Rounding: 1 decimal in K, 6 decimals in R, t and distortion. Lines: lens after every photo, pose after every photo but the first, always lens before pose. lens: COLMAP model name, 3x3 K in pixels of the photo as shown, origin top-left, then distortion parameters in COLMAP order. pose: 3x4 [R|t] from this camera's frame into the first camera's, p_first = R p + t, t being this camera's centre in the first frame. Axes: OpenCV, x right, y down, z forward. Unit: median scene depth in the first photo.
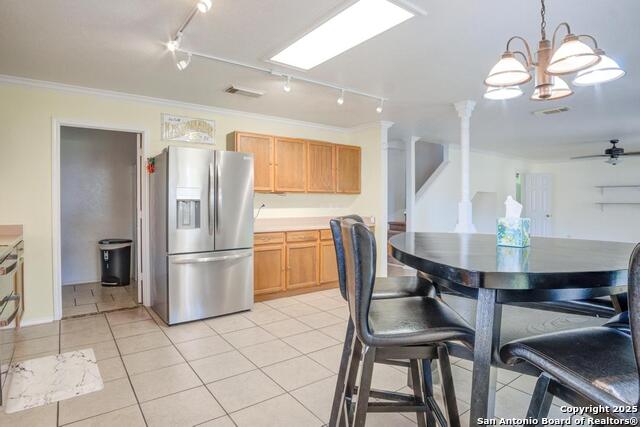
lens RADIAL K [[354.0, 0, 320.2], [0, 354.0, 209.7], [0, 0, 1]] dist [-0.038593, -0.000844]
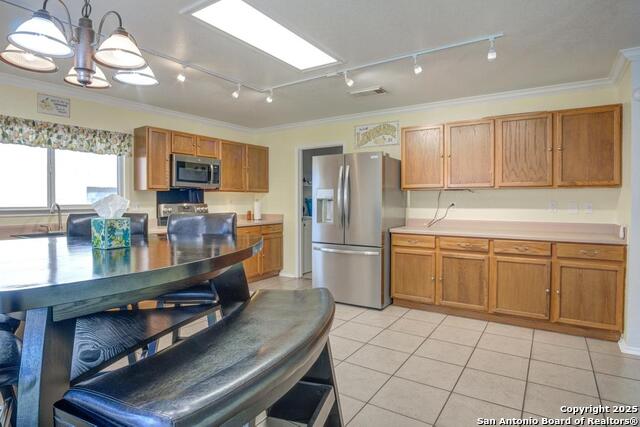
lens RADIAL K [[354.0, 0, 316.4], [0, 354.0, 209.8], [0, 0, 1]] dist [-0.038593, -0.000844]
pose [[0.332988, 0.021299, -0.942691, 0.605813], [-0.020495, 0.999672, 0.015347, -0.006427], [0.942708, 0.014211, 0.333315, 0.453491]]
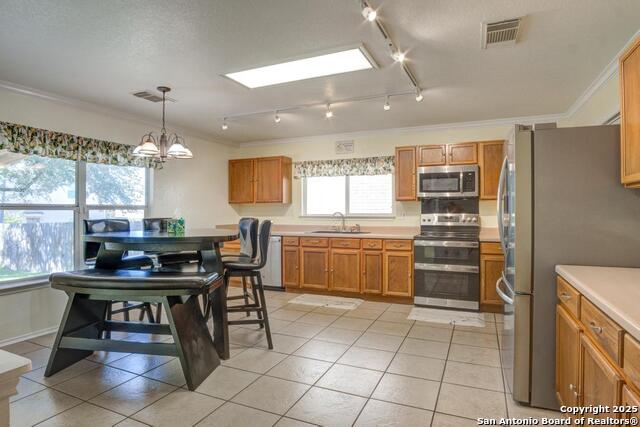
lens RADIAL K [[354.0, 0, 319.4], [0, 354.0, 211.5], [0, 0, 1]] dist [-0.038593, -0.000844]
pose [[-0.873960, 0.002973, -0.485988, 0.310241], [-0.010122, 0.999653, 0.024318, -0.029253], [0.485892, 0.026172, -0.873627, 1.201244]]
